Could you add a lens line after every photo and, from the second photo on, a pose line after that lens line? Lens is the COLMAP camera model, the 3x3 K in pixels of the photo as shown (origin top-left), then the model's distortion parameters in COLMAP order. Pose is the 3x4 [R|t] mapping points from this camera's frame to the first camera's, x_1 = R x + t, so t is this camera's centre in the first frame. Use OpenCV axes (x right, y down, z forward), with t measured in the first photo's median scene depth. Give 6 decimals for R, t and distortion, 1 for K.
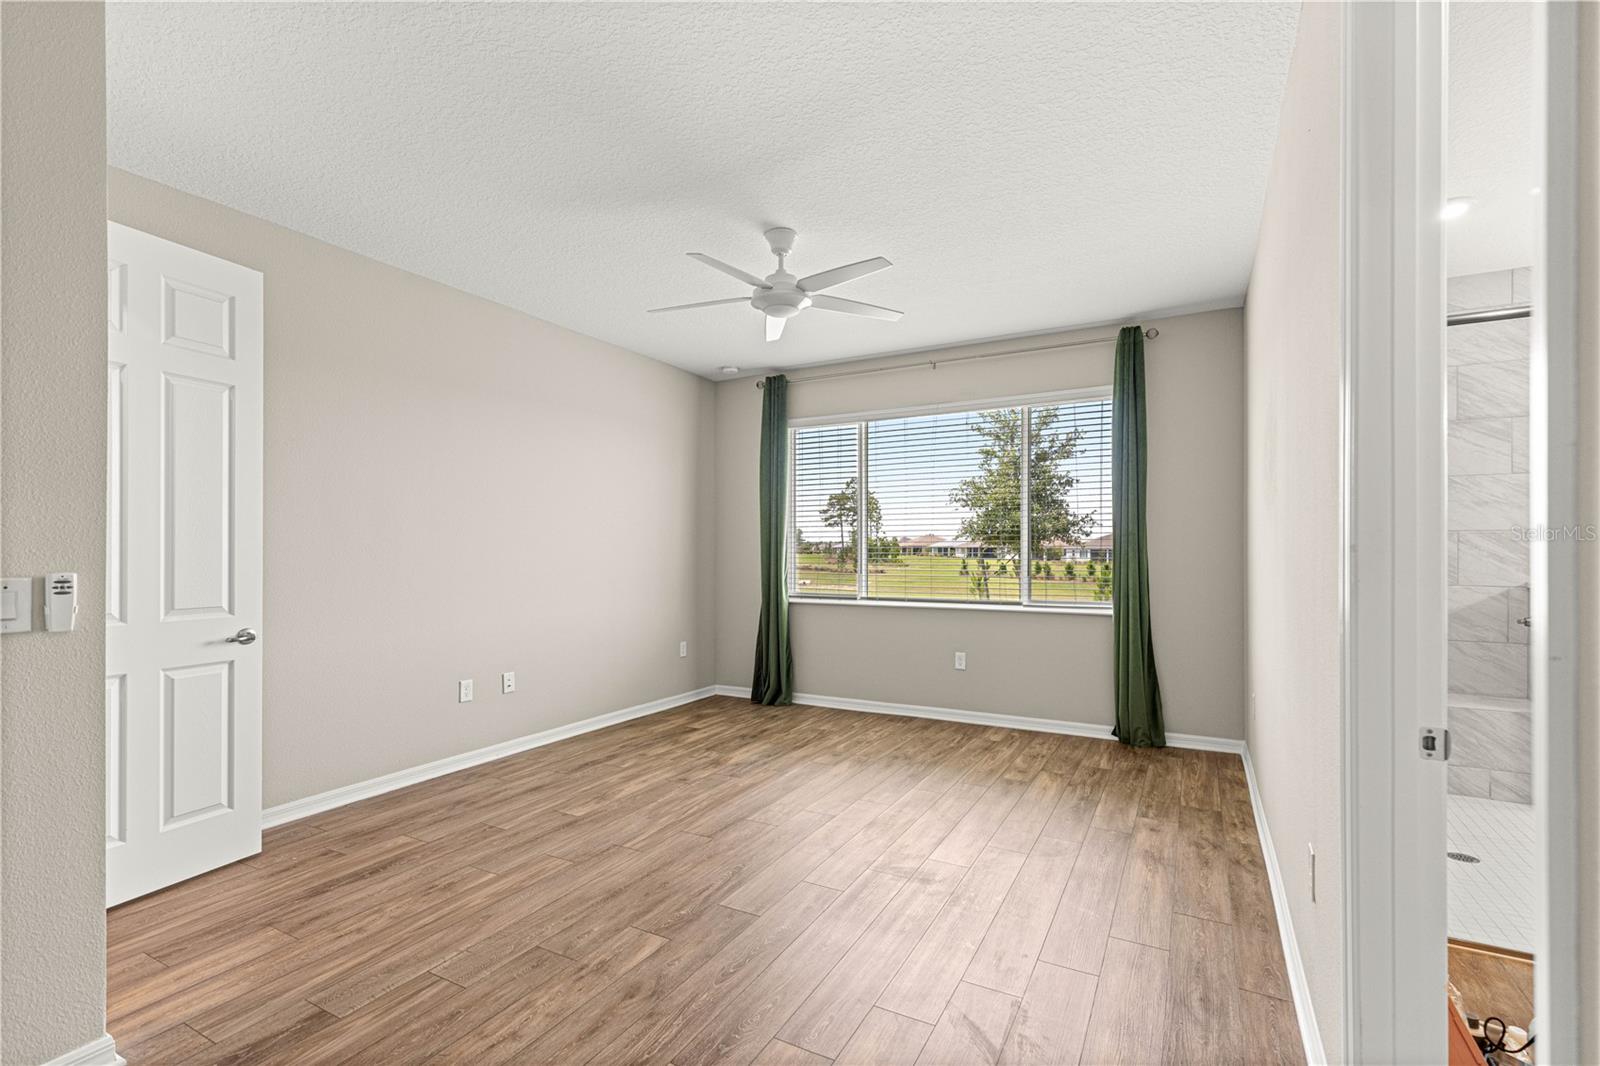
lens RADIAL K [[715.4, 0, 821.4], [0, 715.4, 553.4], [0, 0, 1]] dist [0.008568, -0.002256]
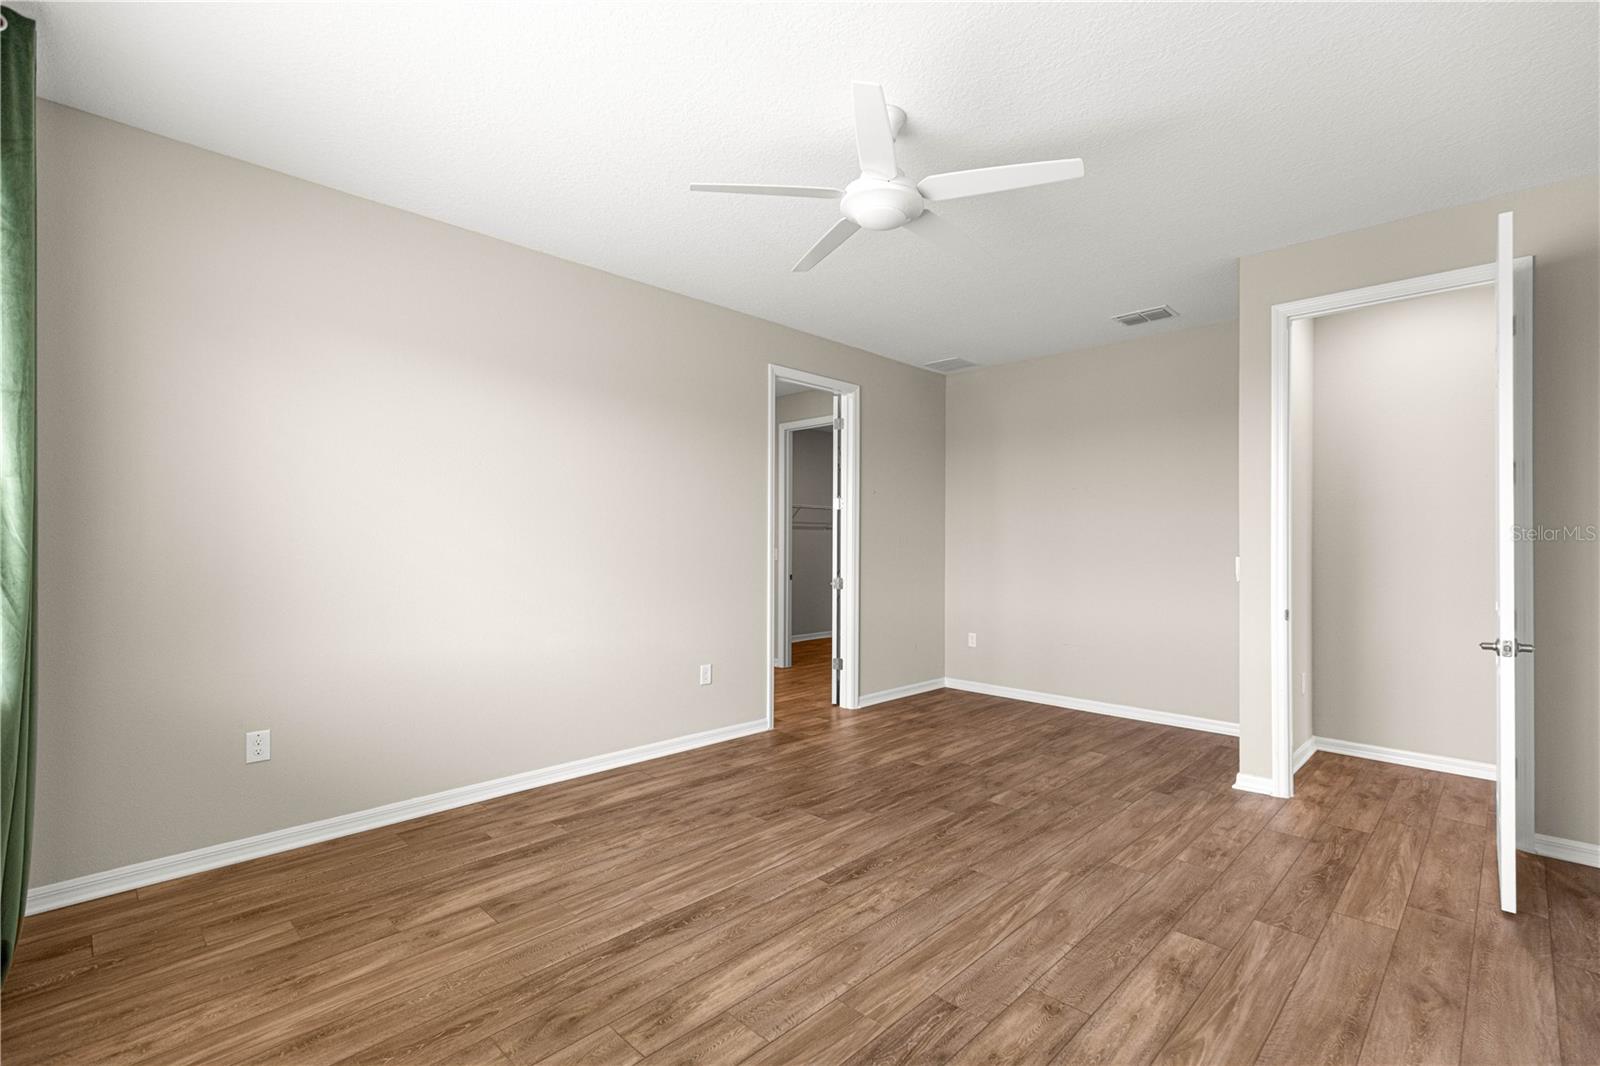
lens RADIAL K [[715.4, 0, 807.7], [0, 715.4, 536.3], [0, 0, 1]] dist [0.008568, -0.002256]
pose [[-0.954955, 0.000722, 0.296750, -0.223074], [-0.001296, 0.999977, -0.006604, -0.007902], [-0.296748, -0.006692, -0.954932, 1.896230]]
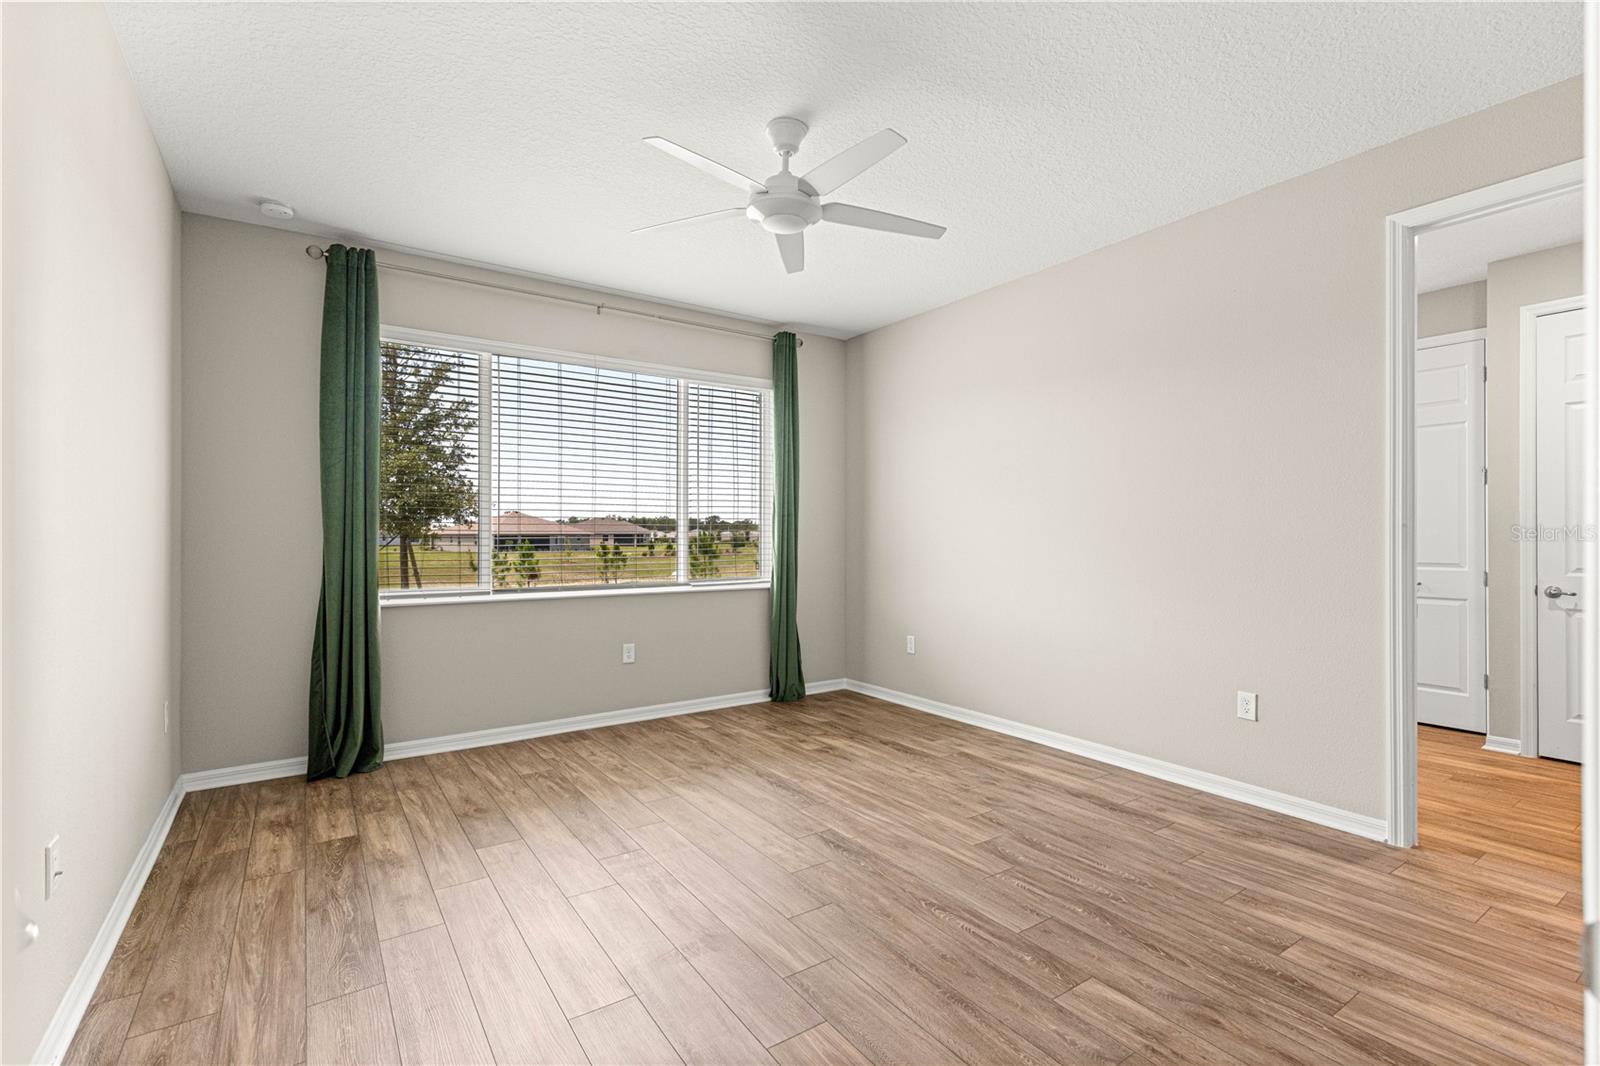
lens RADIAL K [[715.4, 0, 810.0], [0, 715.4, 533.0], [0, 0, 1]] dist [0.008568, -0.002256]
pose [[0.460369, 0.005250, 0.887712, -0.826115], [0.002597, 0.999970, -0.007261, 0.014734], [-0.887724, 0.005648, 0.460342, 0.666652]]
